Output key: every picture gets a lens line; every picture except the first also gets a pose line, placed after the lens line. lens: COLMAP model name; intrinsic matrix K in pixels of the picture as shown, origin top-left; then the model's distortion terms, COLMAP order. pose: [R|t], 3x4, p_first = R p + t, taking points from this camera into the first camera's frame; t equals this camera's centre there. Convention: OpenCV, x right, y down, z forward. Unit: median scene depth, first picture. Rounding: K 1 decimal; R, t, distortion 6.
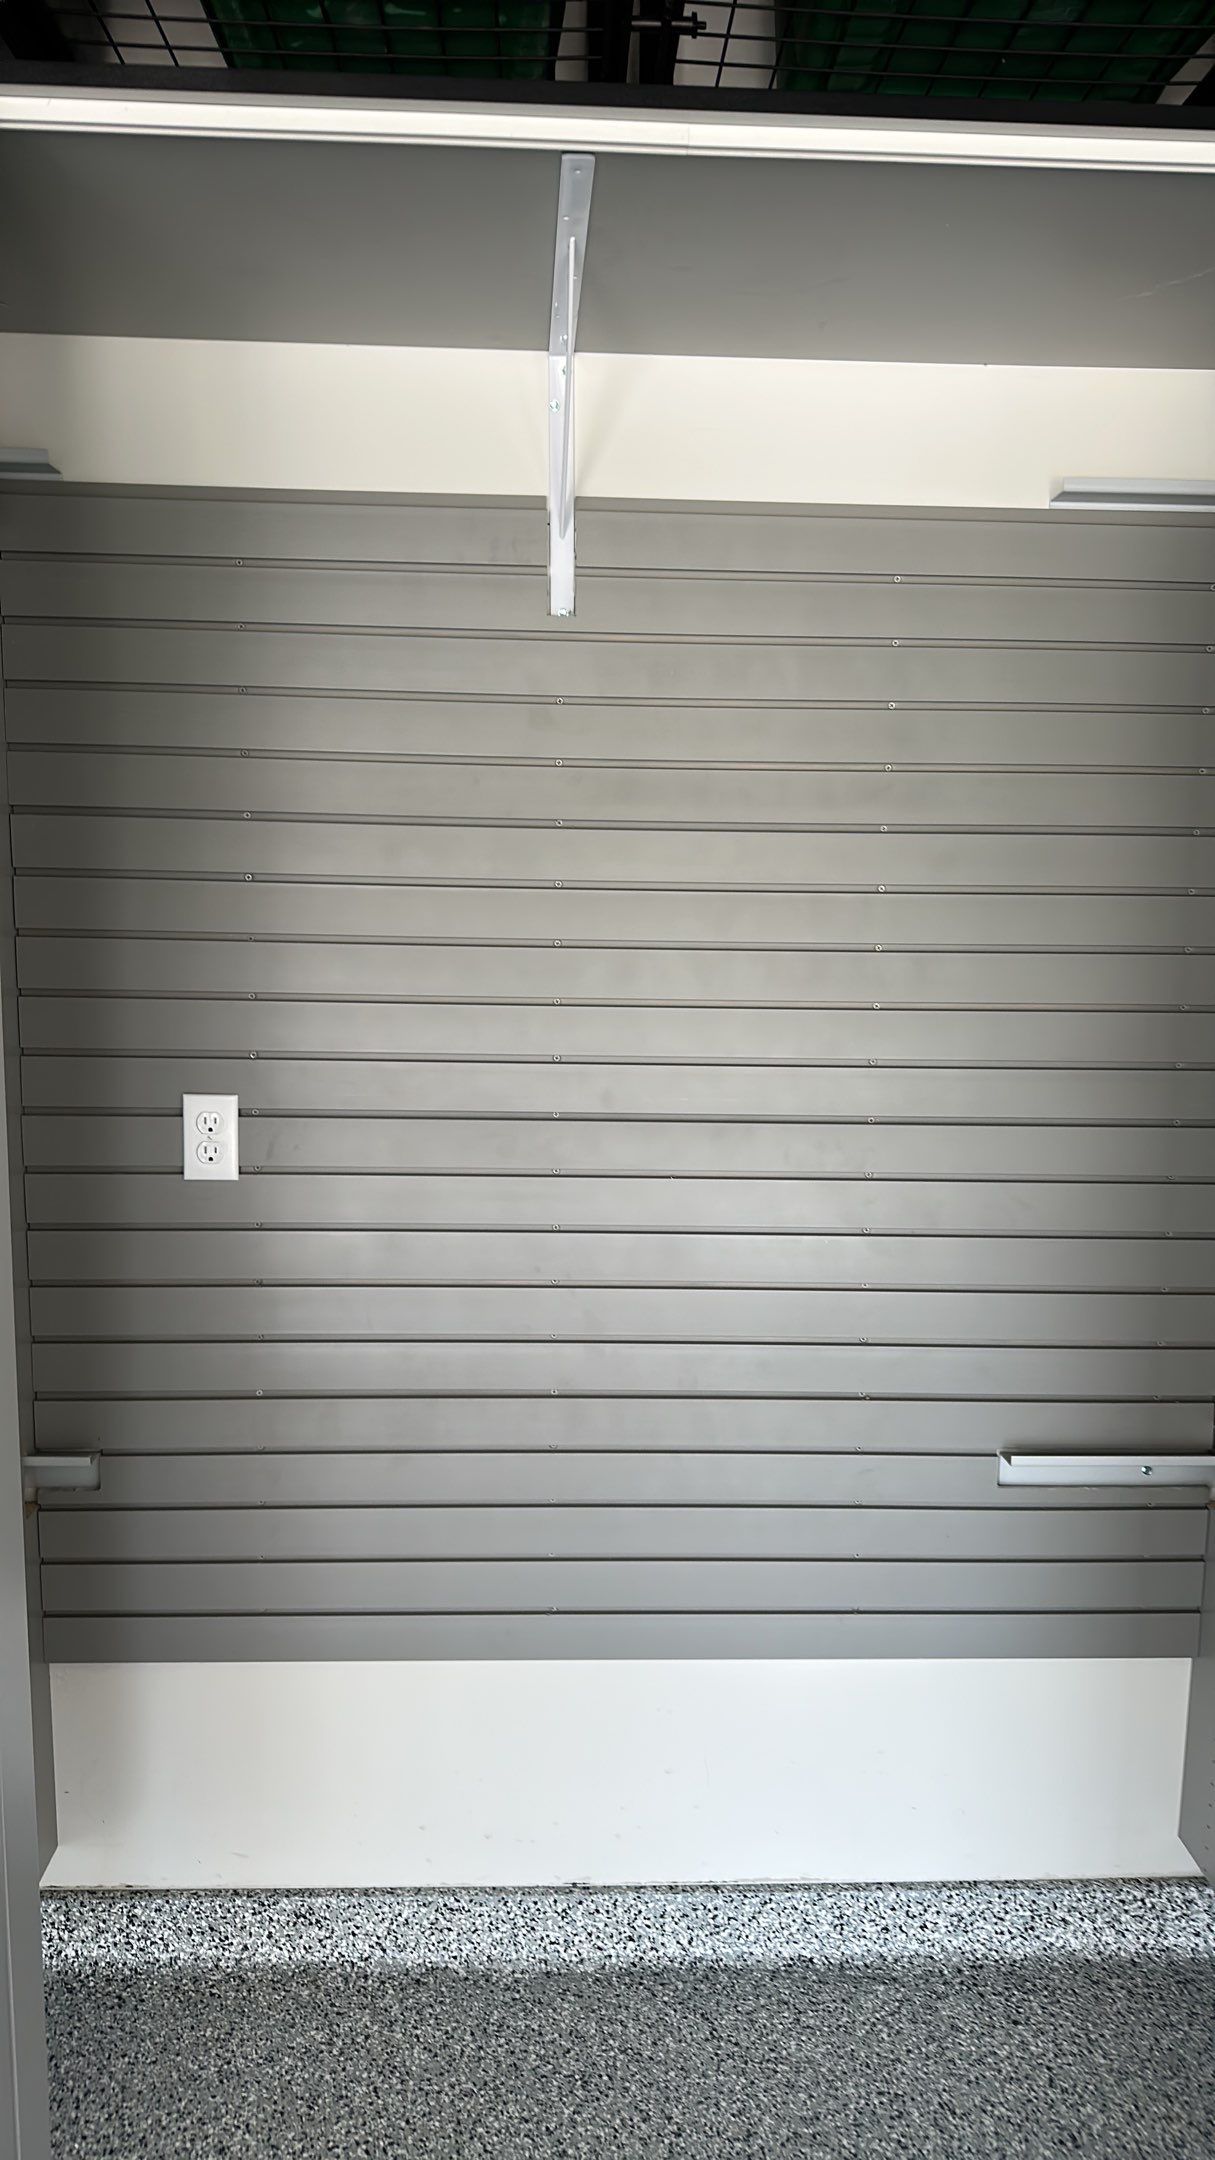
lens RADIAL K [[1469.5, 0, 579.4], [0, 1469.5, 1043.7], [0, 0, 1]] dist [0.017044, -0.002753]
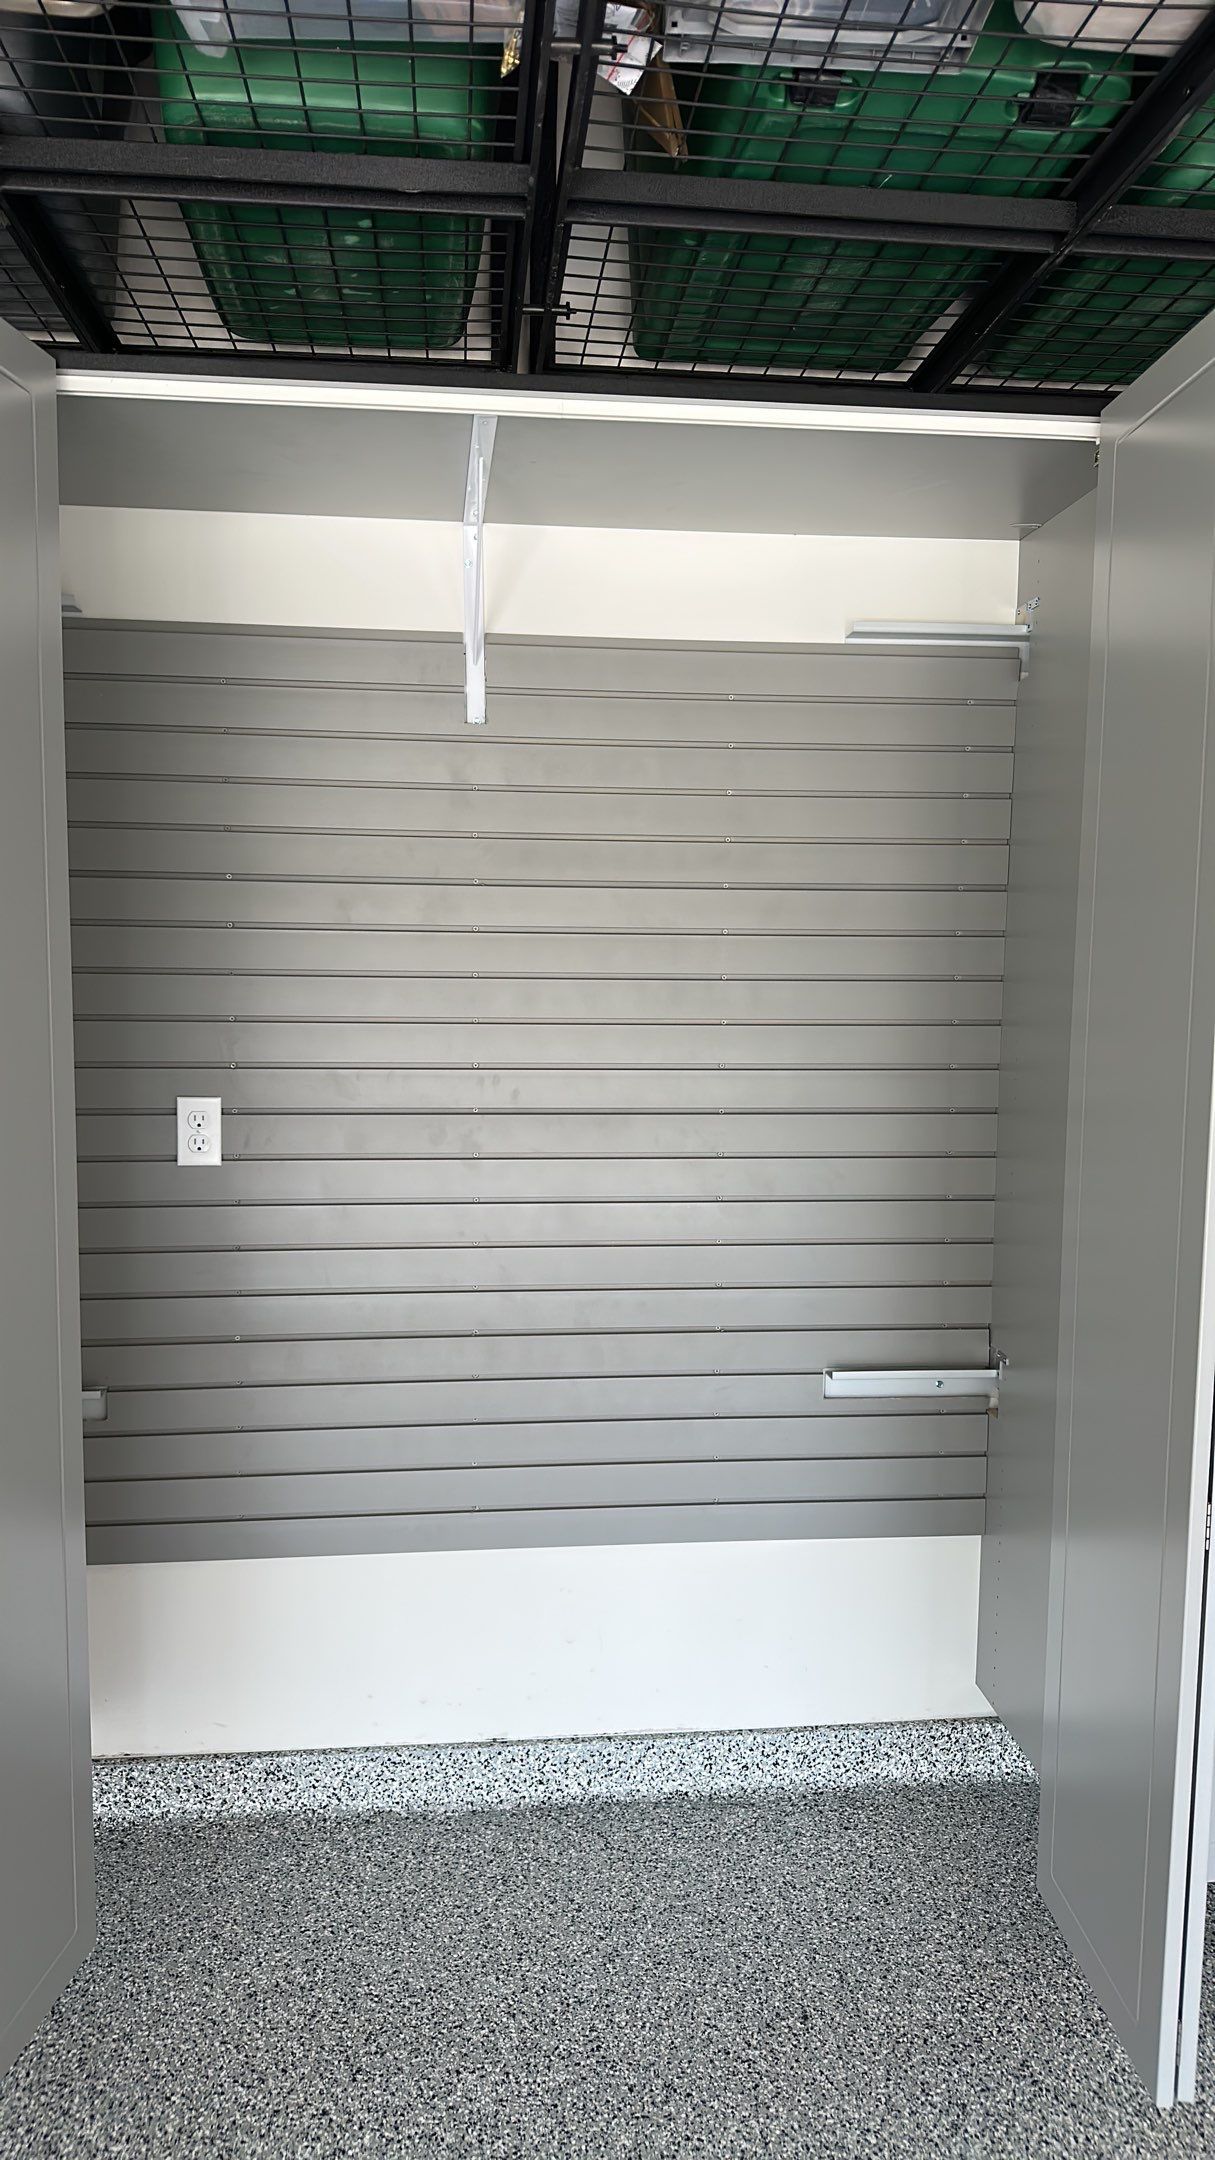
lens RADIAL K [[1469.5, 0, 579.4], [0, 1469.5, 1043.7], [0, 0, 1]] dist [0.017044, -0.002753]
pose [[0.997967, -0.010093, 0.062922, -0.004647], [0.012285, 0.999328, -0.034537, 0.035257], [-0.062531, 0.035240, 0.997421, -0.269916]]
